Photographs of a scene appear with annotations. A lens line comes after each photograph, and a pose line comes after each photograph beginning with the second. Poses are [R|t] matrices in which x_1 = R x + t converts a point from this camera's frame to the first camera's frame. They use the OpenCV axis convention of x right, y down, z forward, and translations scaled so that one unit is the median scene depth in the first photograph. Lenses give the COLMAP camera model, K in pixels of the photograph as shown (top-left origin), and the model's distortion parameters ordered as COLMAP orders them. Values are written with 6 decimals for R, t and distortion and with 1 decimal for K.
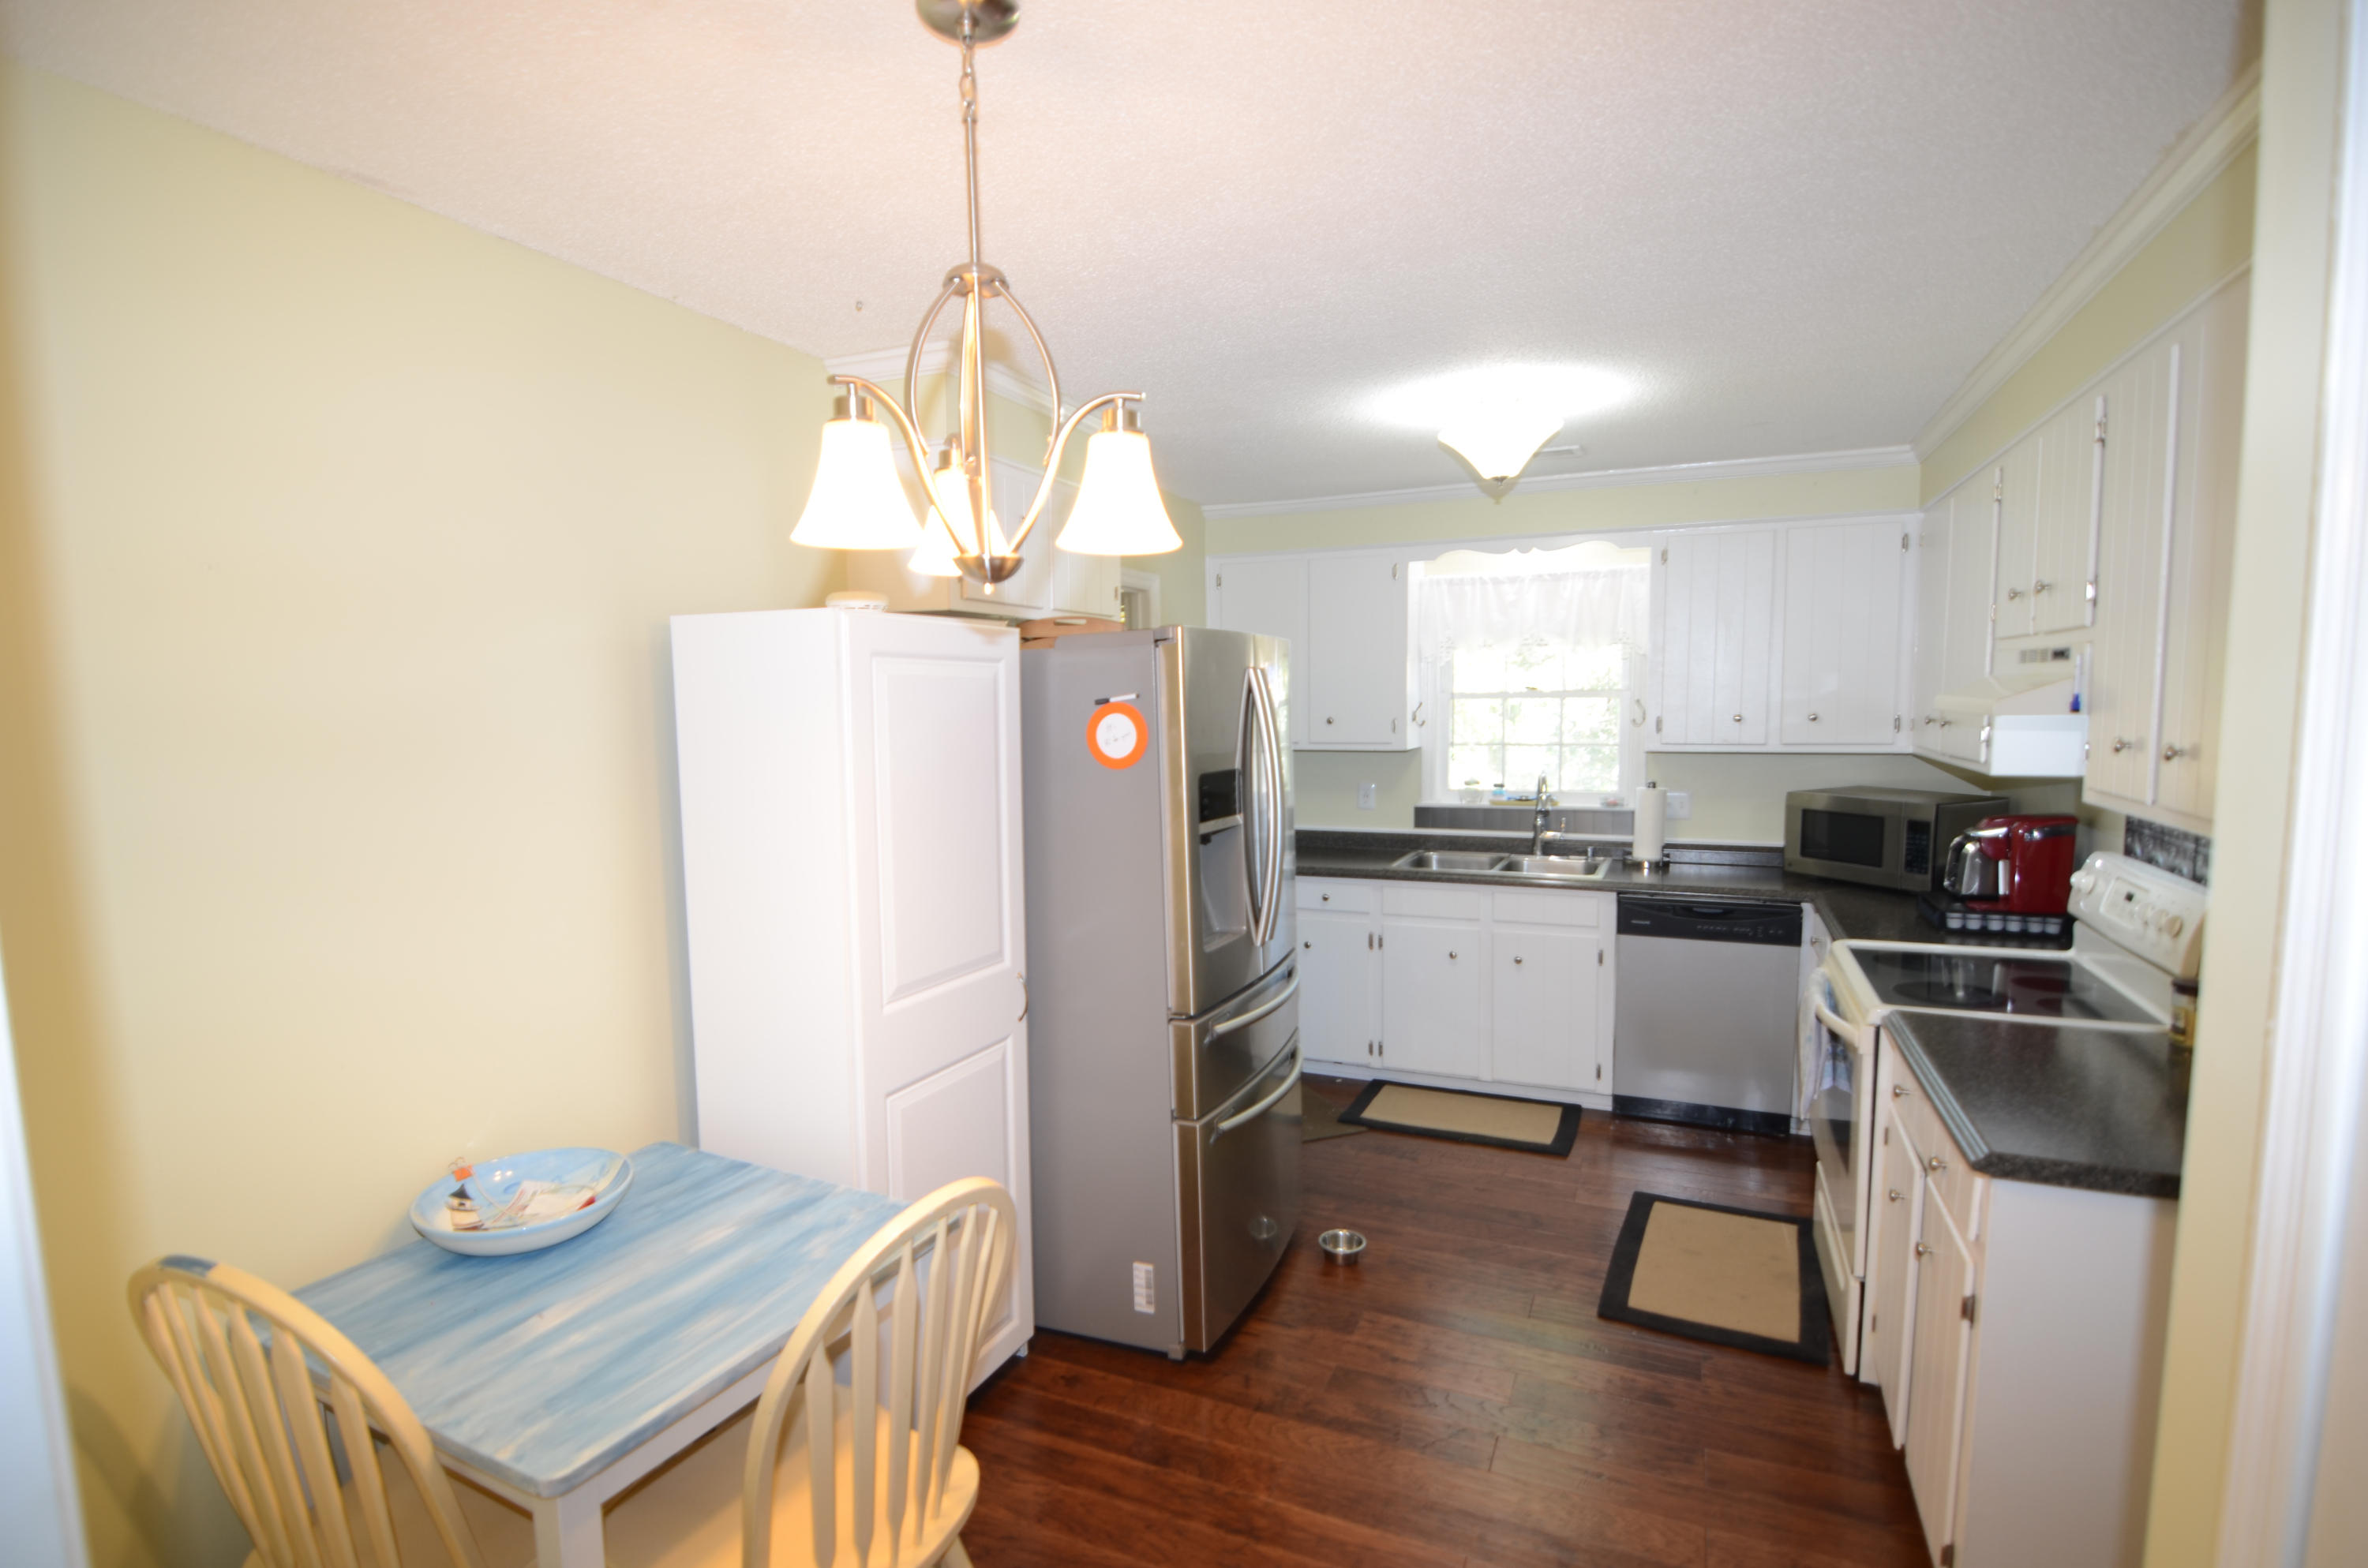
lens RADIAL K [[1143.6, 0, 1185.6], [0, 1143.6, 807.8], [0, 0, 1]] dist [-0.001067, -0.010304]
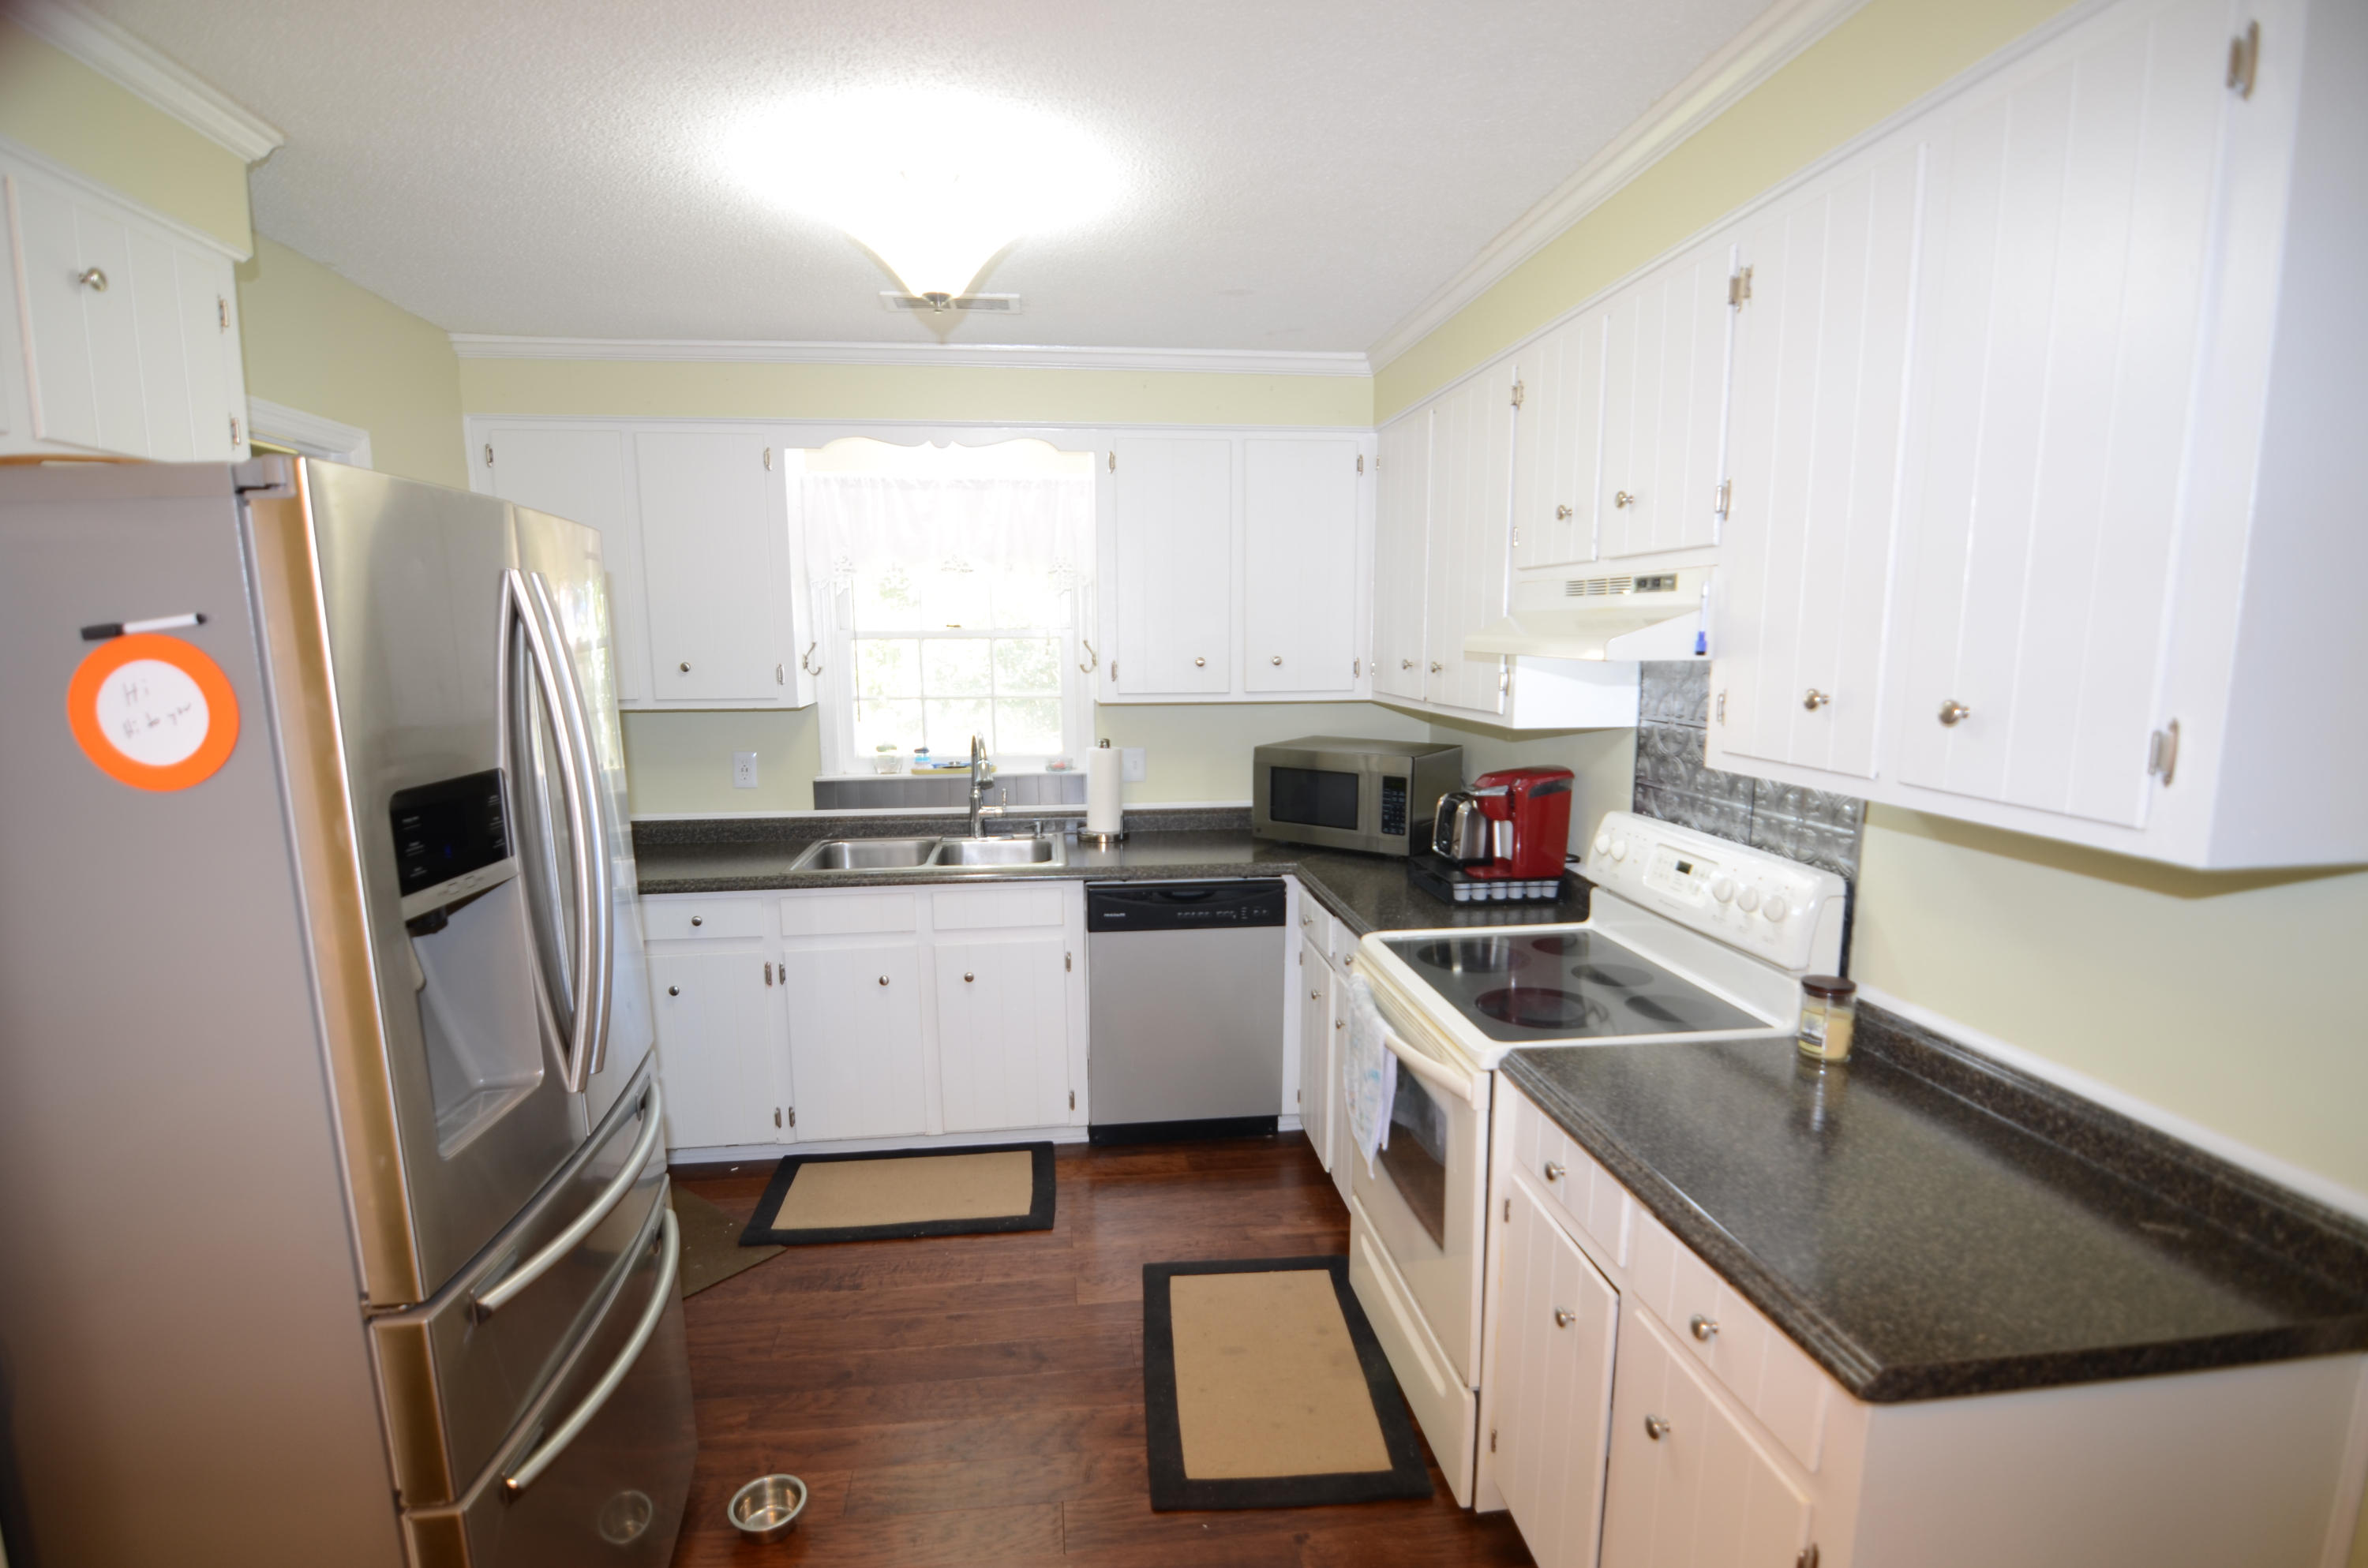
lens RADIAL K [[1140.6, 0, 1172.4], [0, 1140.6, 822.0], [0, 0, 1]] dist [0.001456, -0.012646]
pose [[0.864144, -0.072885, 0.497939, 0.034466], [0.042429, 0.996485, 0.072227, -0.023421], [-0.501453, -0.041287, 0.864199, 0.280836]]
